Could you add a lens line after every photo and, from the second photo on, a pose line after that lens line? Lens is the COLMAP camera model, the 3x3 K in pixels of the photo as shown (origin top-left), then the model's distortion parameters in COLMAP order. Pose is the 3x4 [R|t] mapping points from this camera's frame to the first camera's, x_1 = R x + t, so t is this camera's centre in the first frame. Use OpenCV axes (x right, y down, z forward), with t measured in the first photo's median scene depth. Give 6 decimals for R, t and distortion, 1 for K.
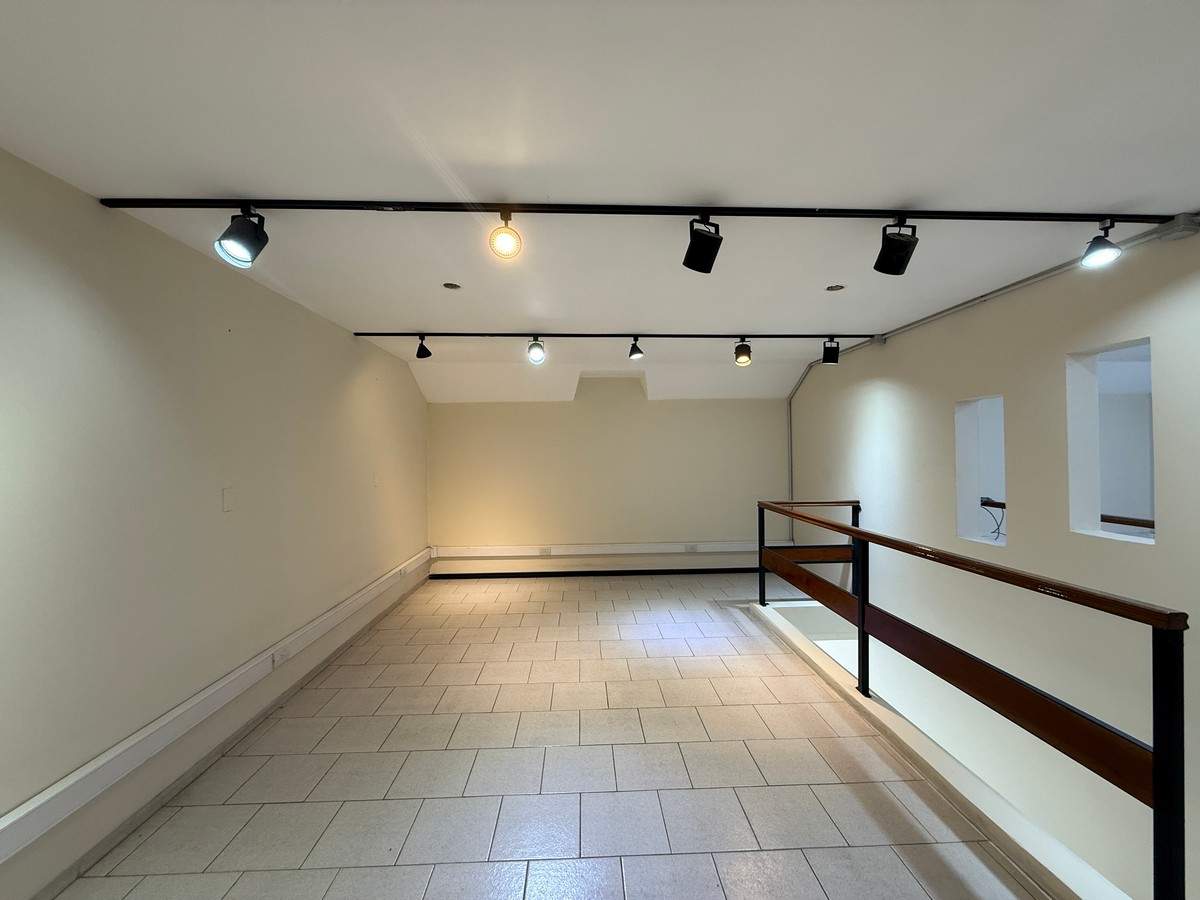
lens RADIAL K [[478.1, 0, 598.3], [0, 478.1, 447.3], [0, 0, 1]] dist [-0.000038, 0.000108]
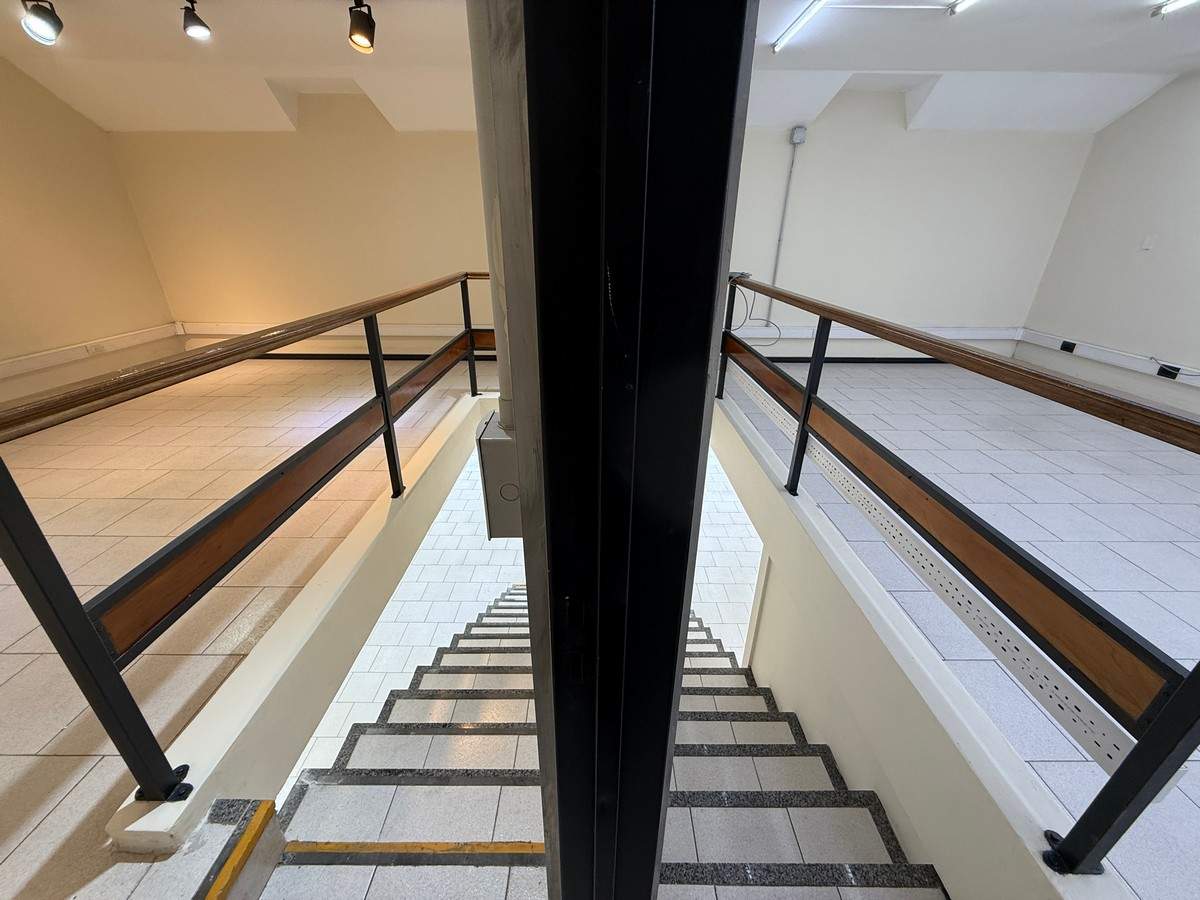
lens RADIAL K [[478.1, 0, 598.3], [0, 478.1, 447.3], [0, 0, 1]] dist [-0.000038, 0.000108]
pose [[0.999104, 0.032660, -0.026900, 0.641610], [-0.018244, 0.906154, 0.422554, 0.039097], [0.038177, -0.421685, 0.905938, 0.170499]]
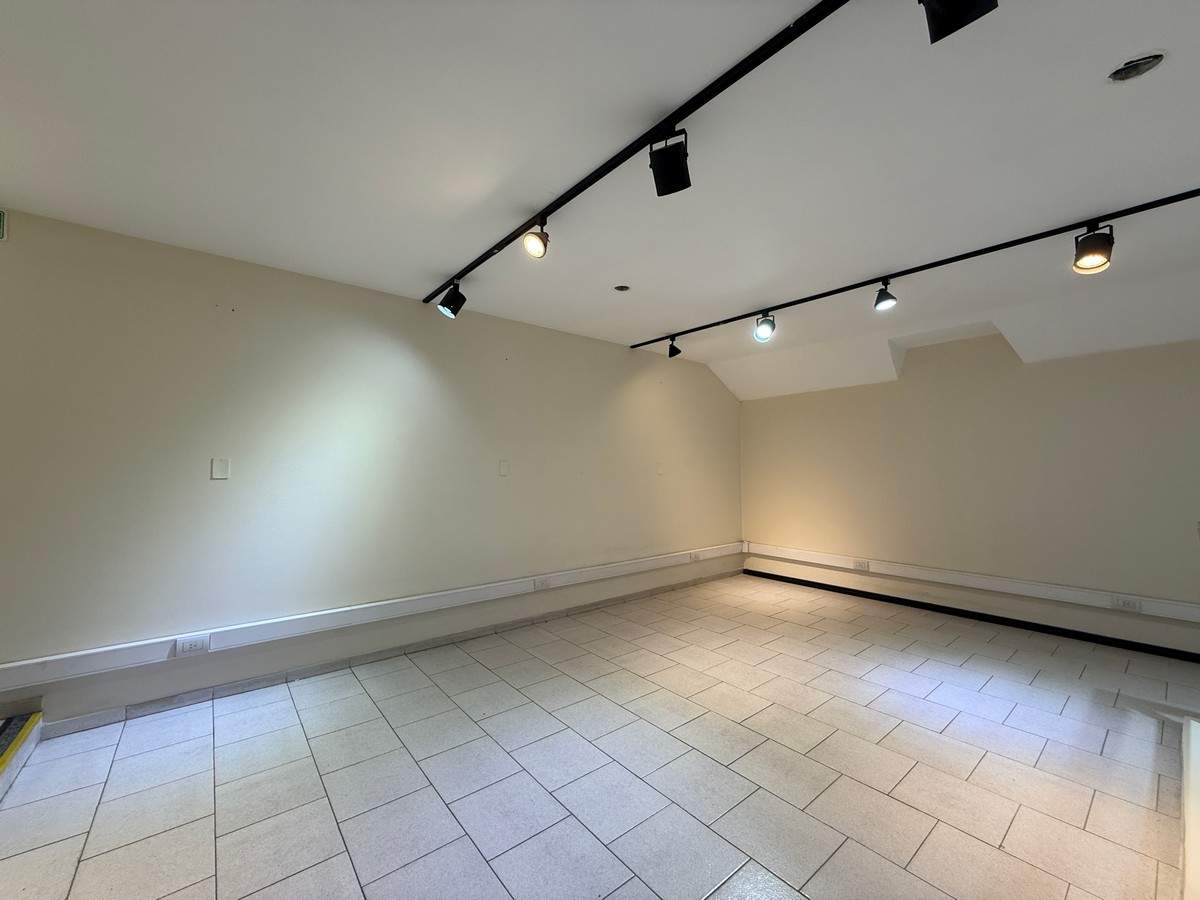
lens RADIAL K [[478.1, 0, 598.3], [0, 478.1, 447.3], [0, 0, 1]] dist [-0.000038, 0.000108]
pose [[0.603819, -0.023927, -0.796762, 0.382104], [-0.000169, 0.999546, -0.030145, 0.052694], [0.797121, 0.018337, 0.603541, 0.184721]]
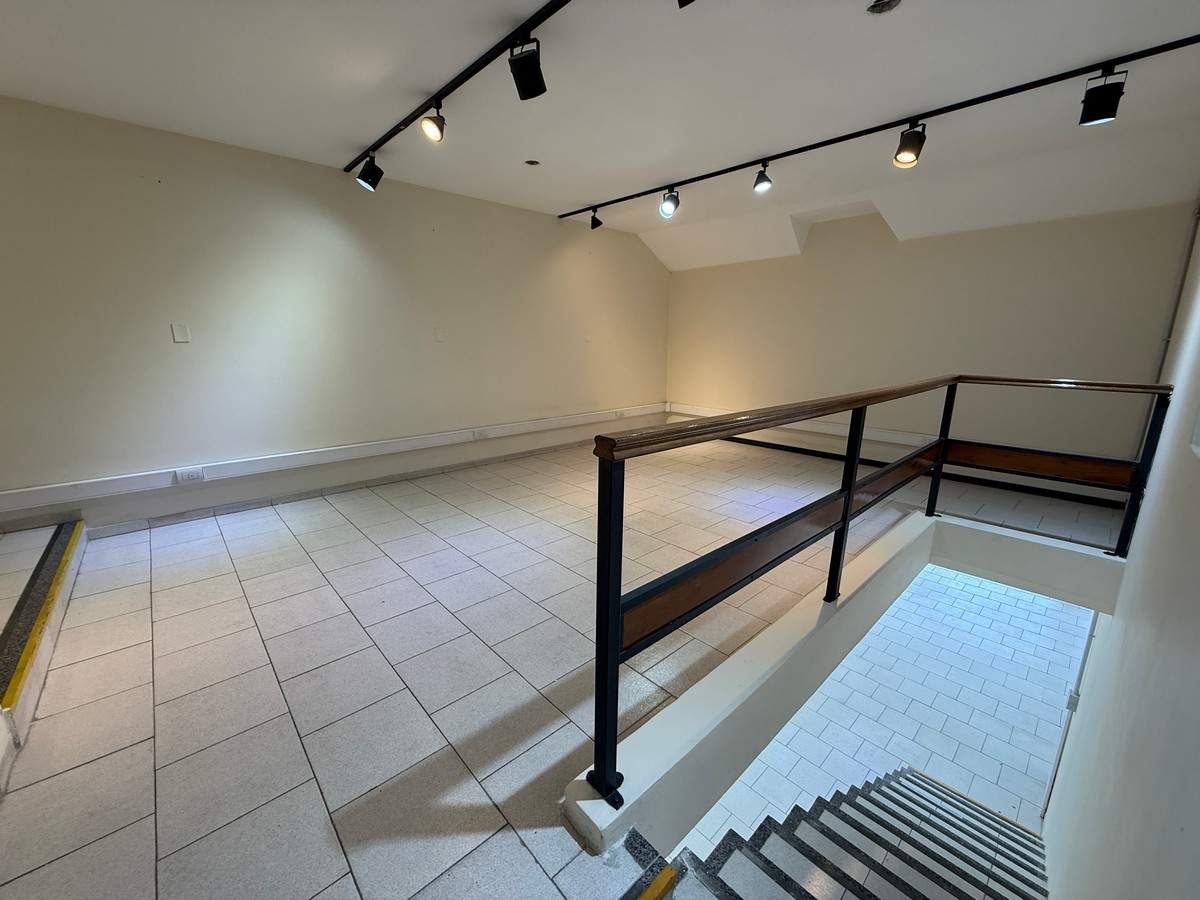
lens RADIAL K [[478.1, 0, 598.3], [0, 478.1, 447.3], [0, 0, 1]] dist [-0.000038, 0.000108]
pose [[0.650485, 0.180252, -0.737820, 0.573704], [-0.002963, 0.972026, 0.234857, 0.057882], [0.759514, -0.150584, 0.632822, 0.164257]]
